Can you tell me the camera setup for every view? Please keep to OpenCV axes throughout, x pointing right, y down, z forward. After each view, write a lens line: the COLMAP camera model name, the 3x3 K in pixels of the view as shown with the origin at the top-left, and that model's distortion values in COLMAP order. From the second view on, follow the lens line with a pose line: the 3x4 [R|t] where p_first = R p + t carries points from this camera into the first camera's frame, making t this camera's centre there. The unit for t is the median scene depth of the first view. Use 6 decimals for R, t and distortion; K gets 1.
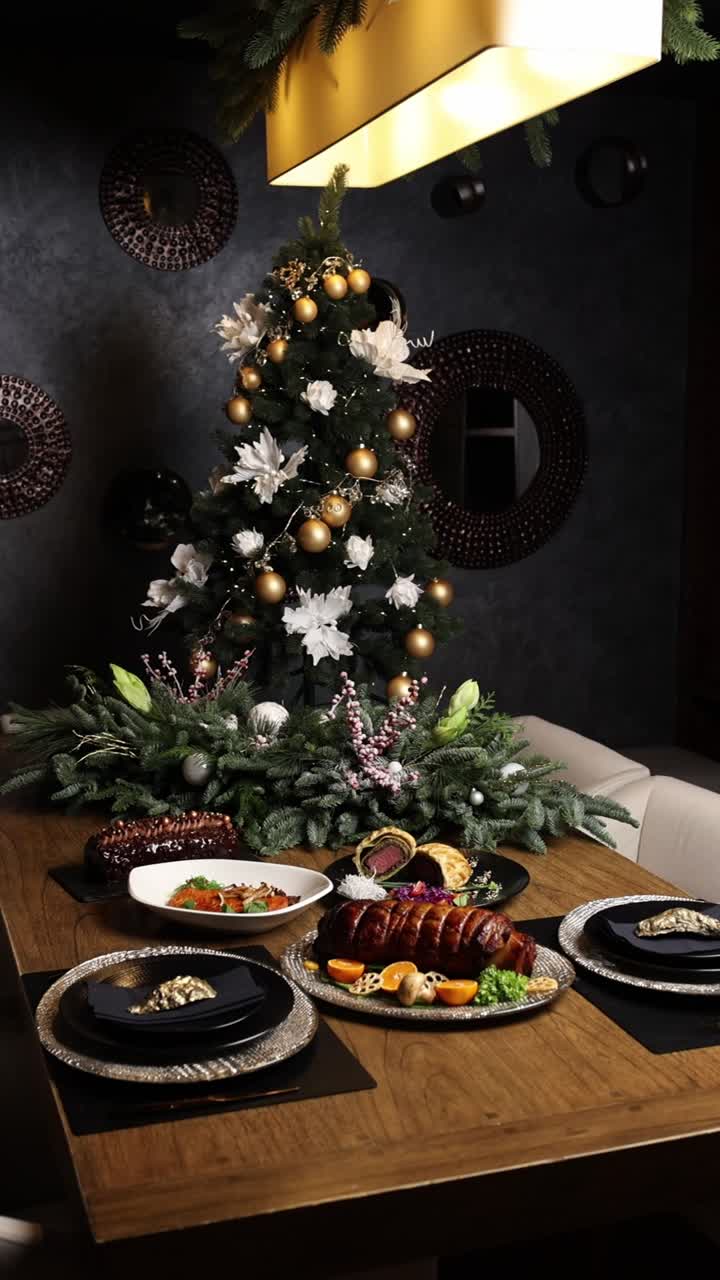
lens RADIAL K [[1250.5, 0, 360.0], [0, 1250.5, 640.0], [0, 0, 1]] dist [-0.005367, -0.018934]
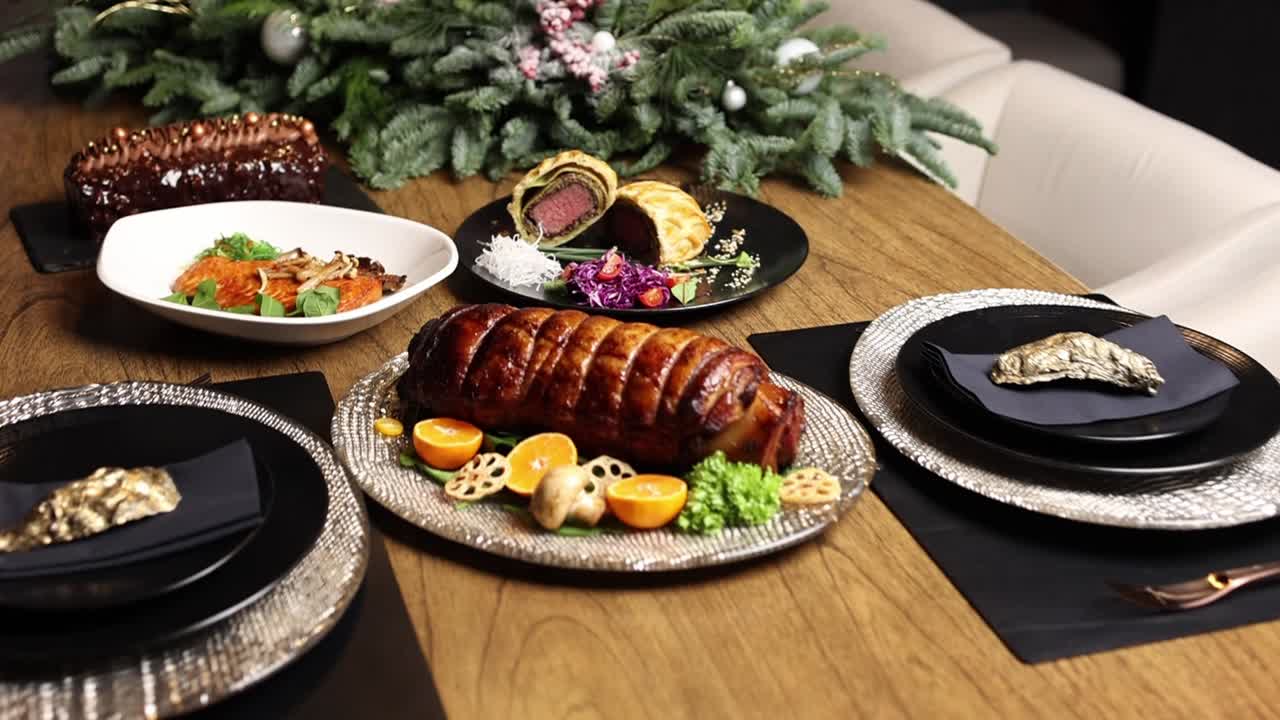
lens RADIAL K [[1250.5, 0, 650.2], [0, 1250.5, 363.3], [0, 0, 1]] dist [-0.005367, -0.018934]
pose [[0.999719, 0.023598, -0.002220, 0.063483], [-0.021202, 0.932192, 0.361342, 0.031139], [0.010596, -0.361194, 0.932431, 0.430381]]
